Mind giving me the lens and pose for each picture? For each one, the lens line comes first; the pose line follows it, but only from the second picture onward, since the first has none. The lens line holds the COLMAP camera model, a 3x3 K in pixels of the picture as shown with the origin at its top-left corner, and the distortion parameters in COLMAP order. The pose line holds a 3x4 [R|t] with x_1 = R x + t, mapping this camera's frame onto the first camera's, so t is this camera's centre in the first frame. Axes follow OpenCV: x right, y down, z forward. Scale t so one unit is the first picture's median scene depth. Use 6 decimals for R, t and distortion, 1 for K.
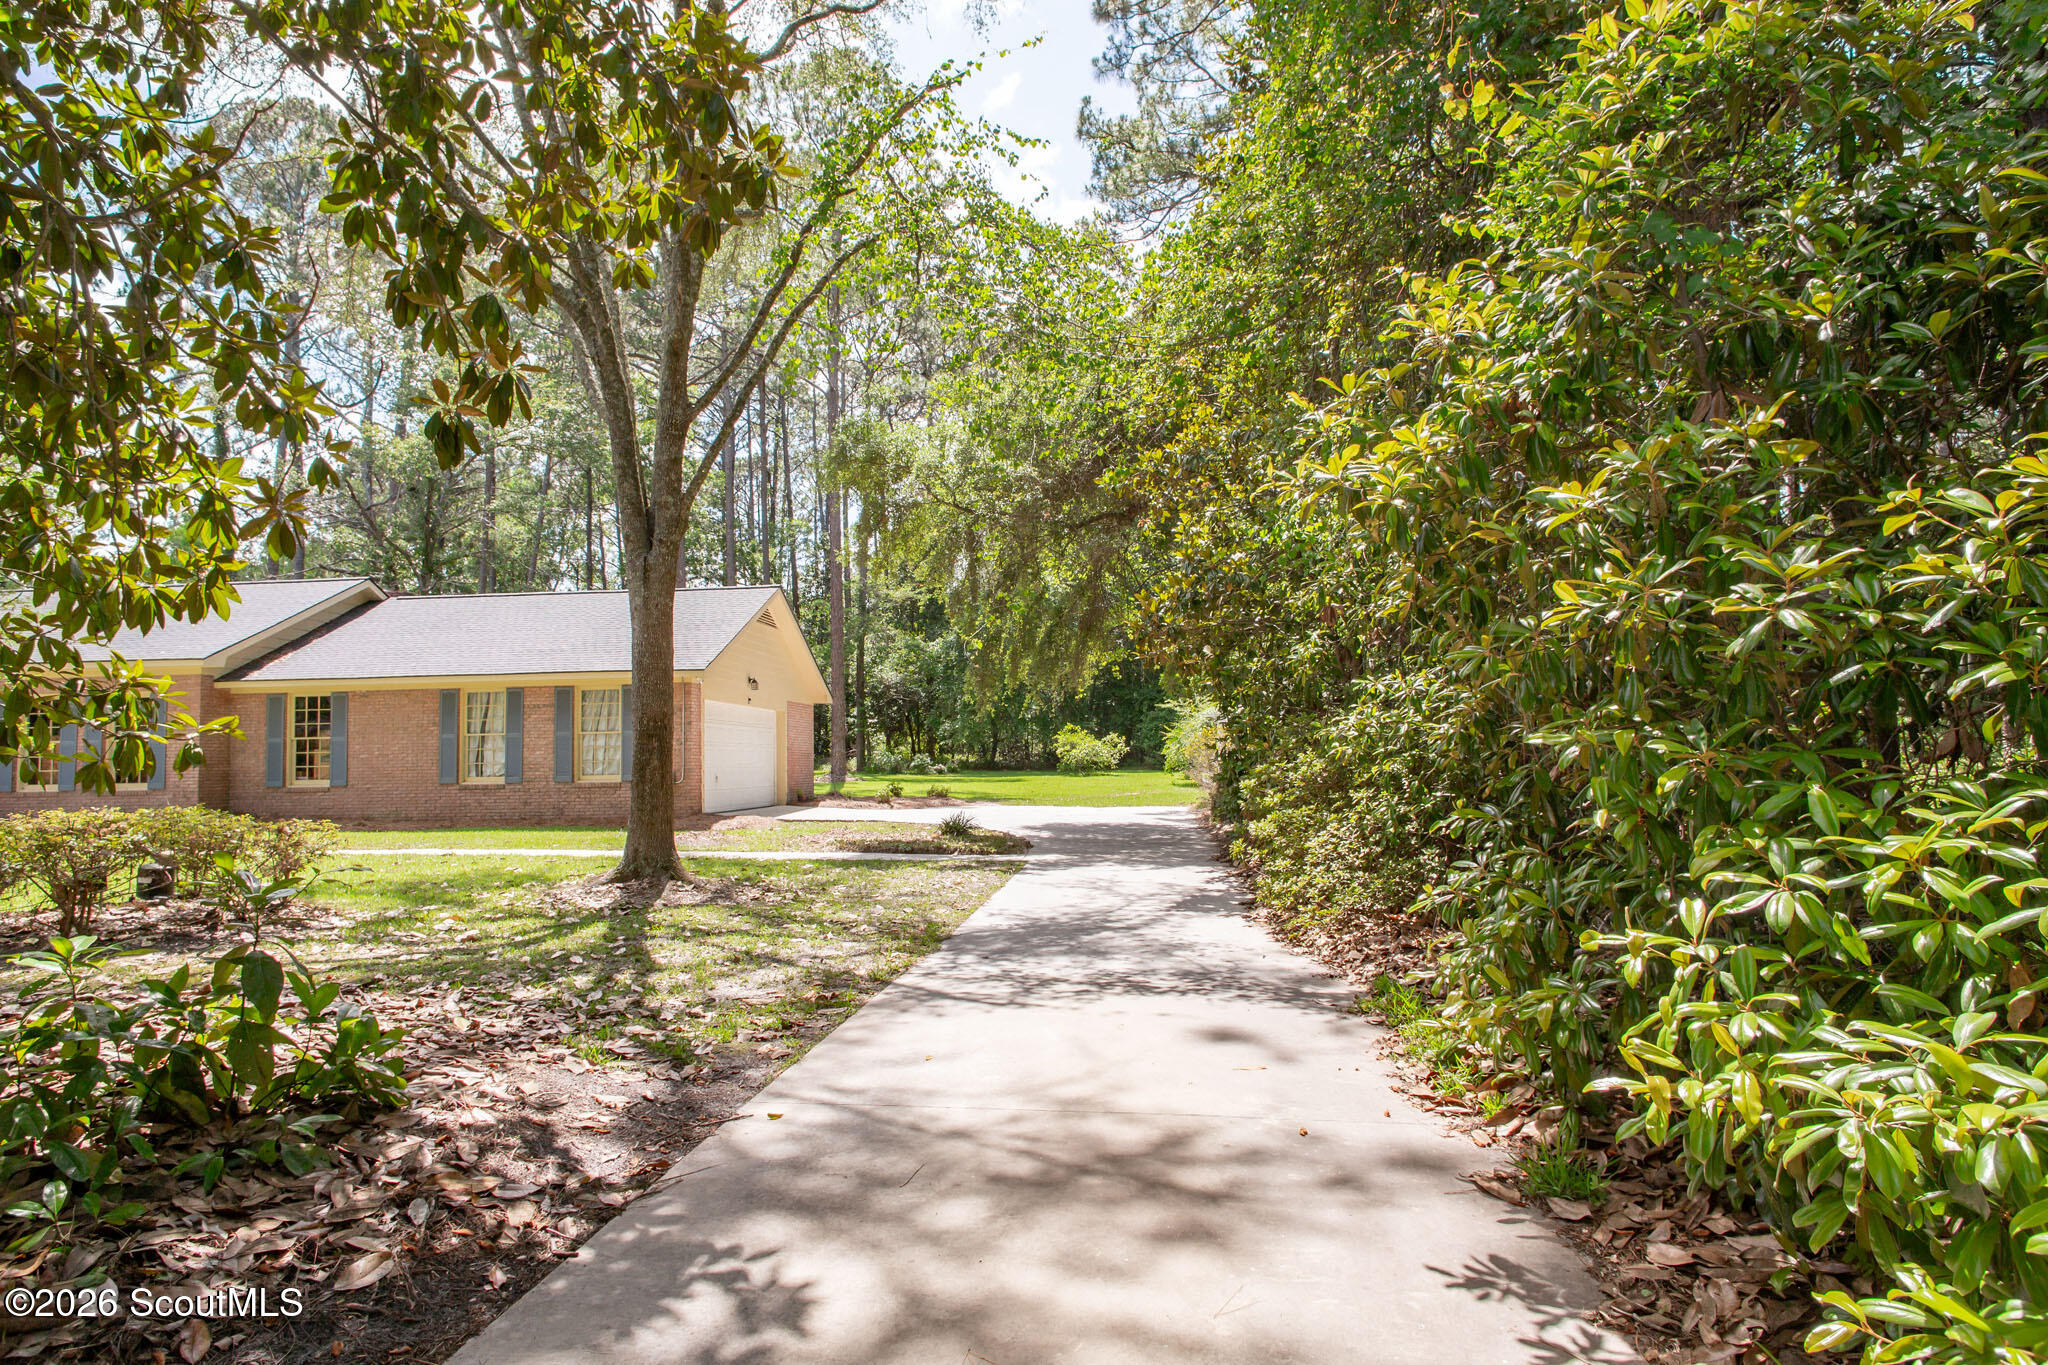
lens RADIAL K [[1141.5, 0, 1030.7], [0, 1141.5, 692.2], [0, 0, 1]] dist [0.020786, -0.000469]
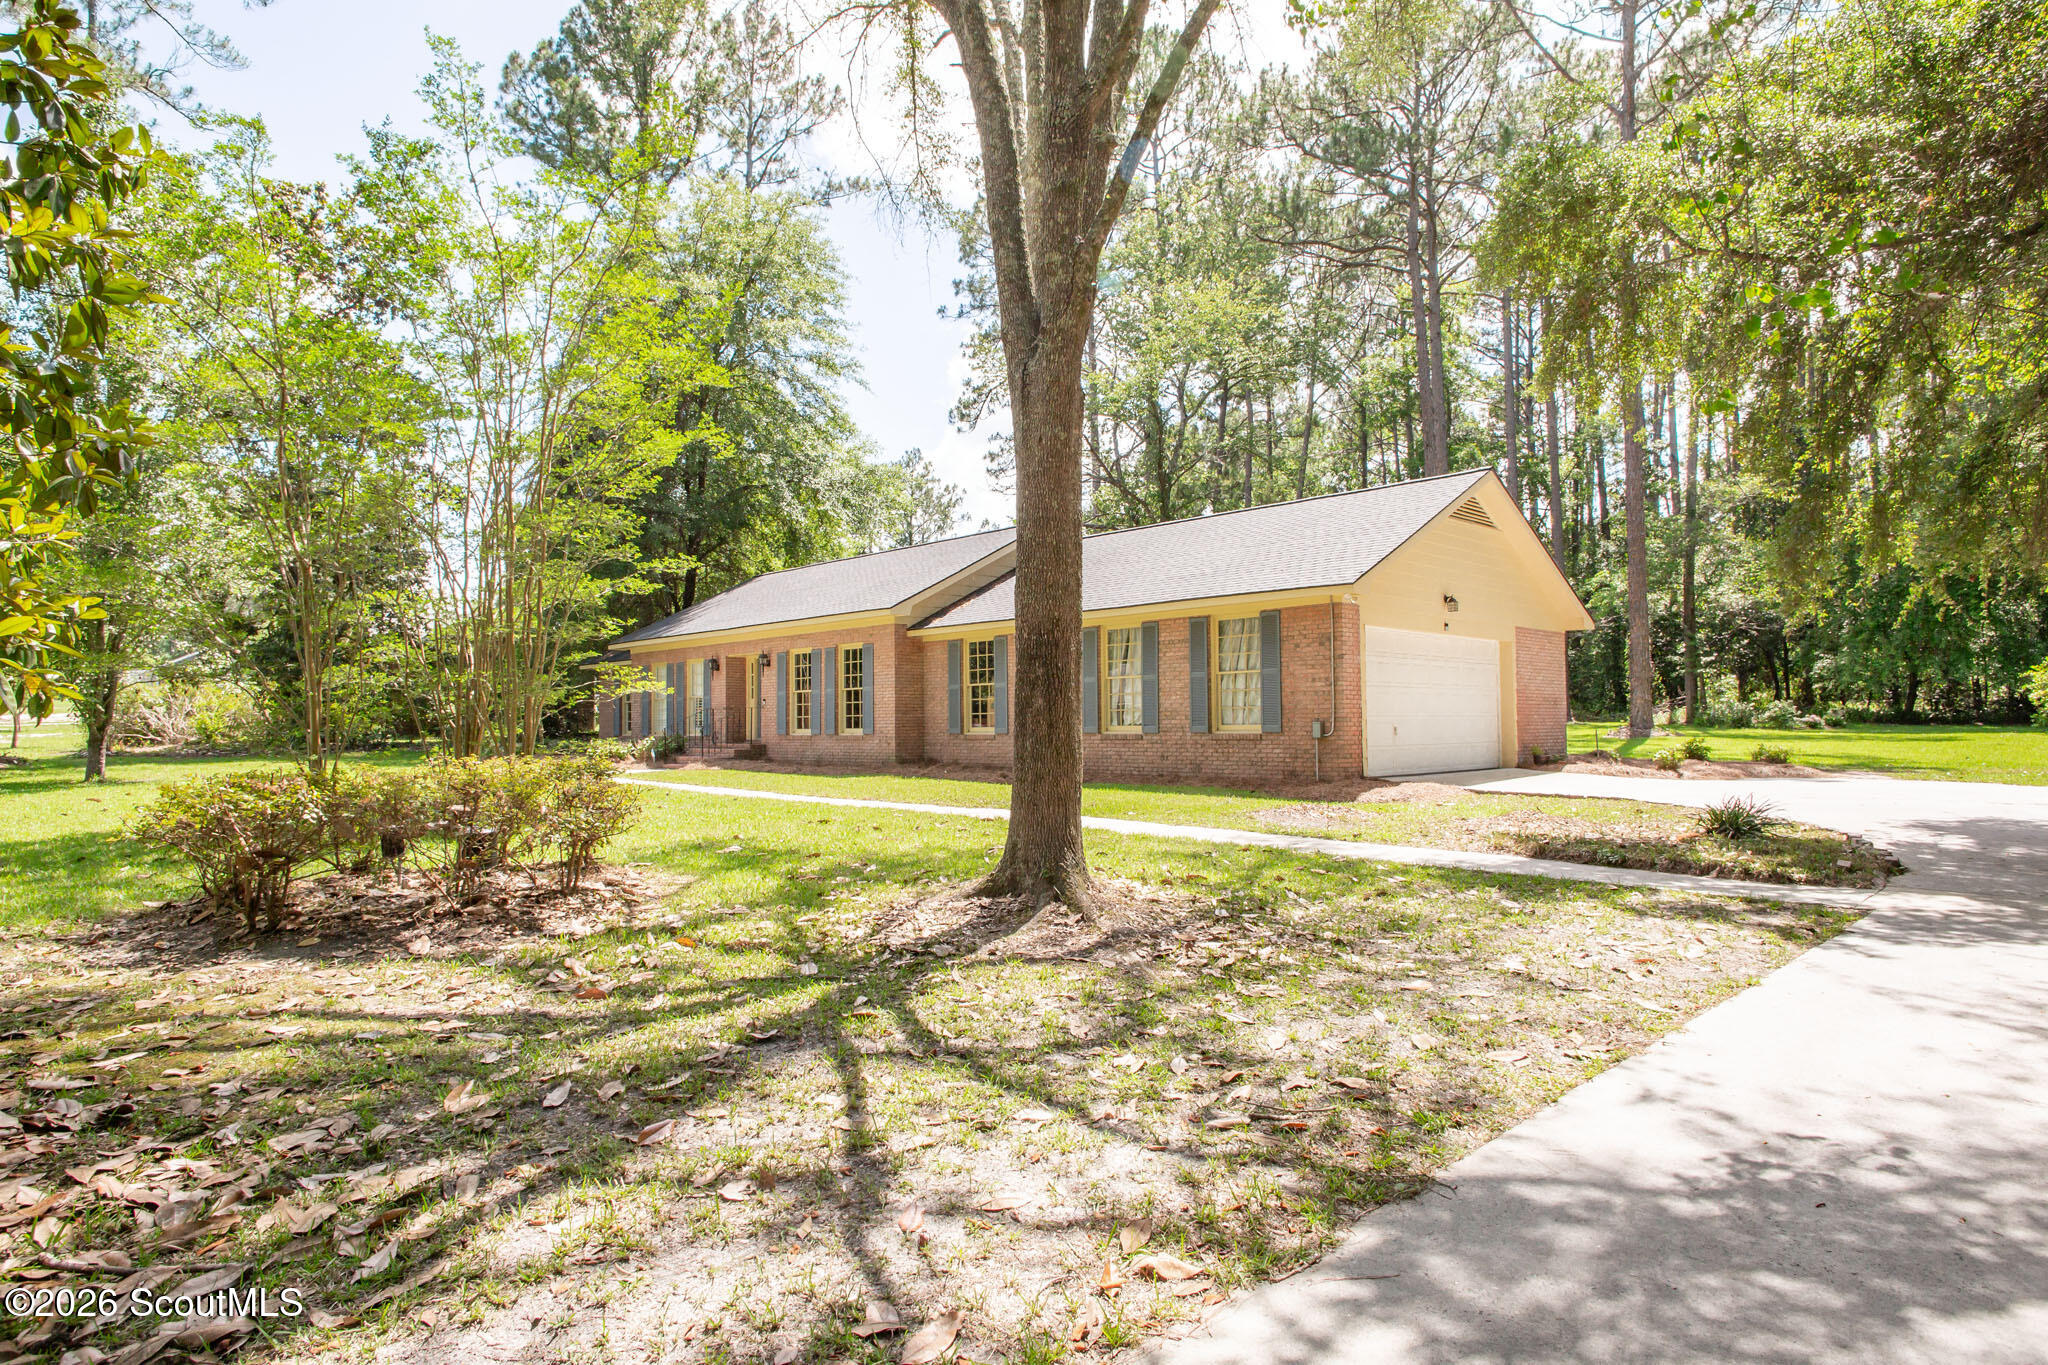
lens RADIAL K [[1141.5, 0, 1030.7], [0, 1141.5, 692.2], [0, 0, 1]] dist [0.020786, -0.000469]
pose [[0.765399, -0.011606, -0.643451, 0.023814], [0.038676, 0.998860, 0.027989, 0.017941], [0.642392, -0.046309, 0.764976, 0.244510]]
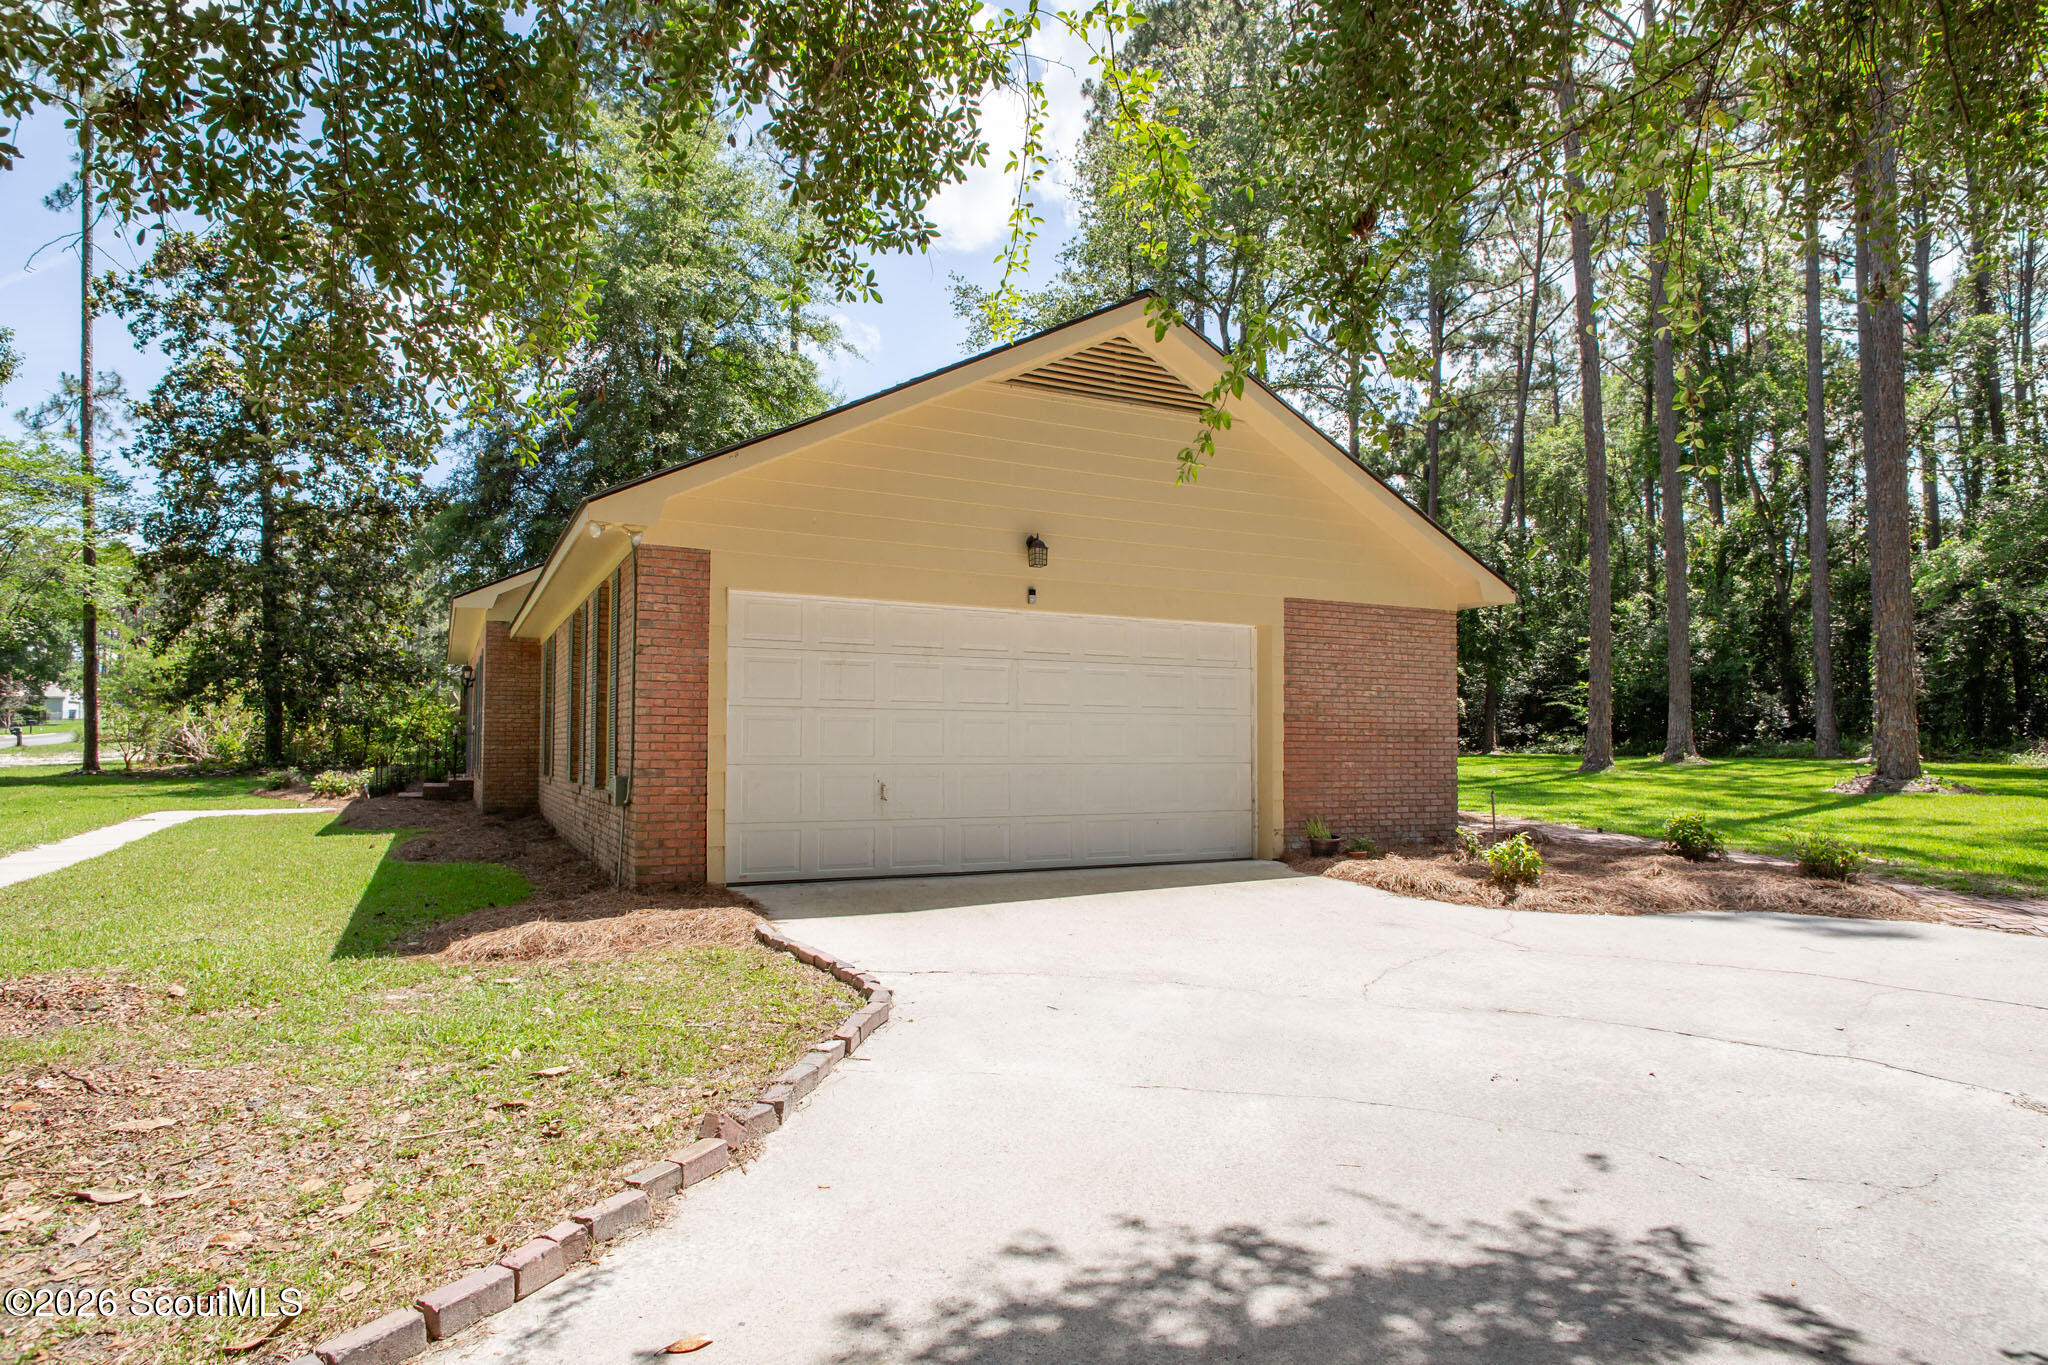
lens RADIAL K [[1177.3, 0, 1036.8], [0, 1177.3, 736.1], [0, 0, 1]] dist [0.016341, -0.001814]
pose [[0.545714, 0.011533, -0.837892, 0.088762], [0.039352, 0.998449, 0.039372, 0.037936], [0.837047, -0.054458, 0.544414, 0.742027]]
